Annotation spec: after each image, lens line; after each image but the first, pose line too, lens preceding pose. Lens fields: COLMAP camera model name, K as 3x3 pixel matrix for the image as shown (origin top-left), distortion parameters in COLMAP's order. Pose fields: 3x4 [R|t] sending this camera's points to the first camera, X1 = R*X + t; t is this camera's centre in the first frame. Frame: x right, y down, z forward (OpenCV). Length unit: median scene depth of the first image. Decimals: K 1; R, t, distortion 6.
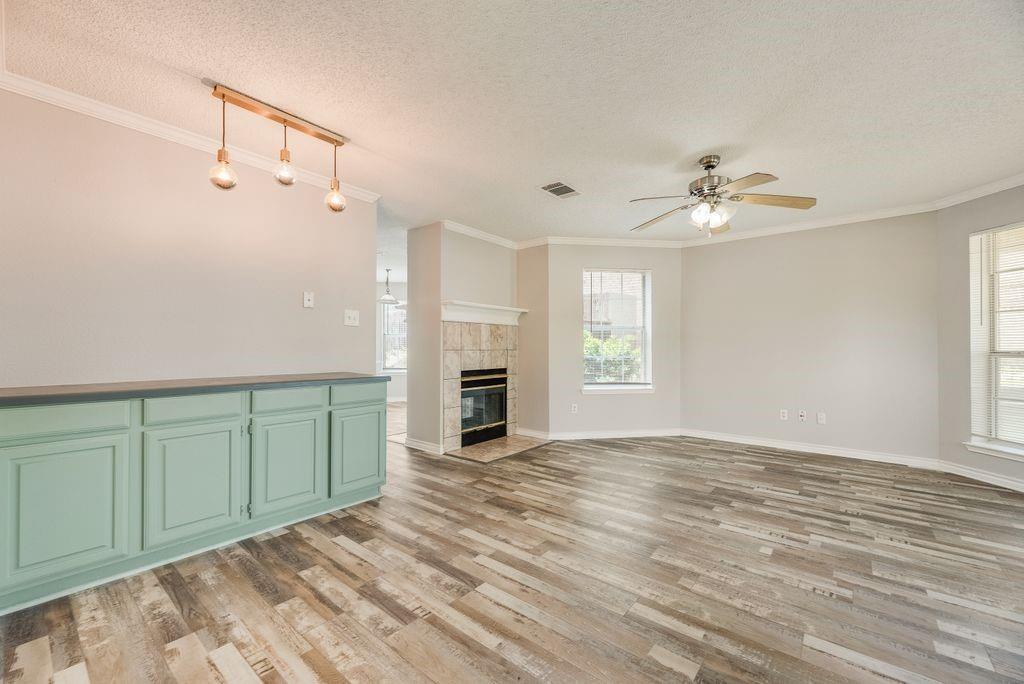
lens RADIAL K [[414.2, 0, 512.0], [0, 414.2, 342.0], [0, 0, 1]] dist [-0.002379, -0.000585]
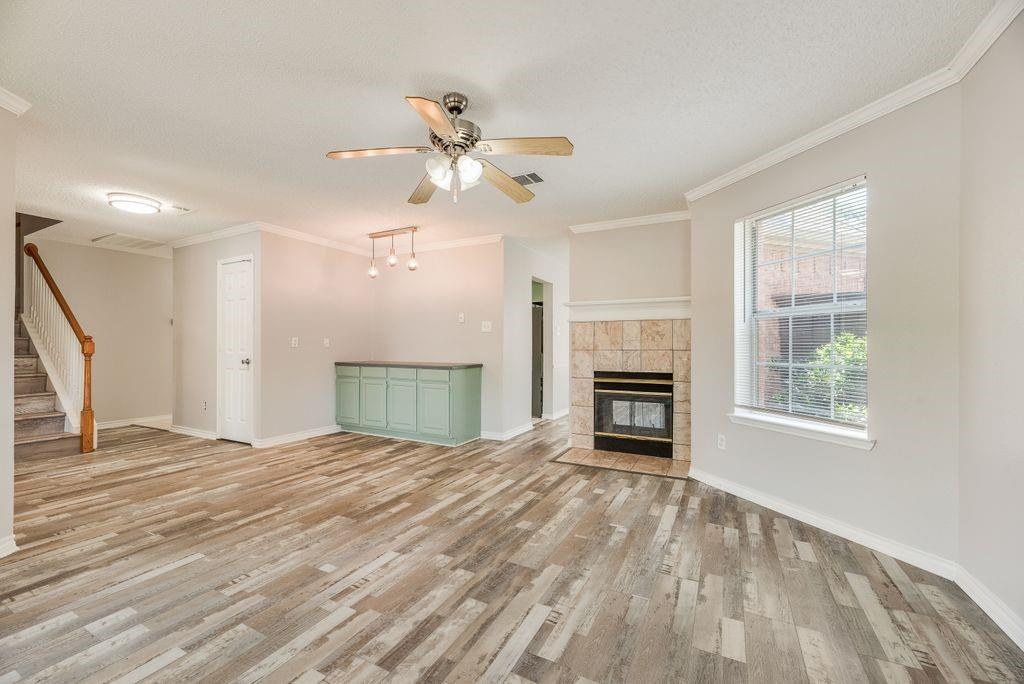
lens RADIAL K [[414.2, 0, 512.0], [0, 414.2, 342.0], [0, 0, 1]] dist [-0.002379, -0.000585]
pose [[0.203093, -0.011609, -0.979091, 1.287917], [0.008848, 0.999911, -0.010021, 0.014334], [0.979119, -0.006628, 0.203178, 0.980133]]
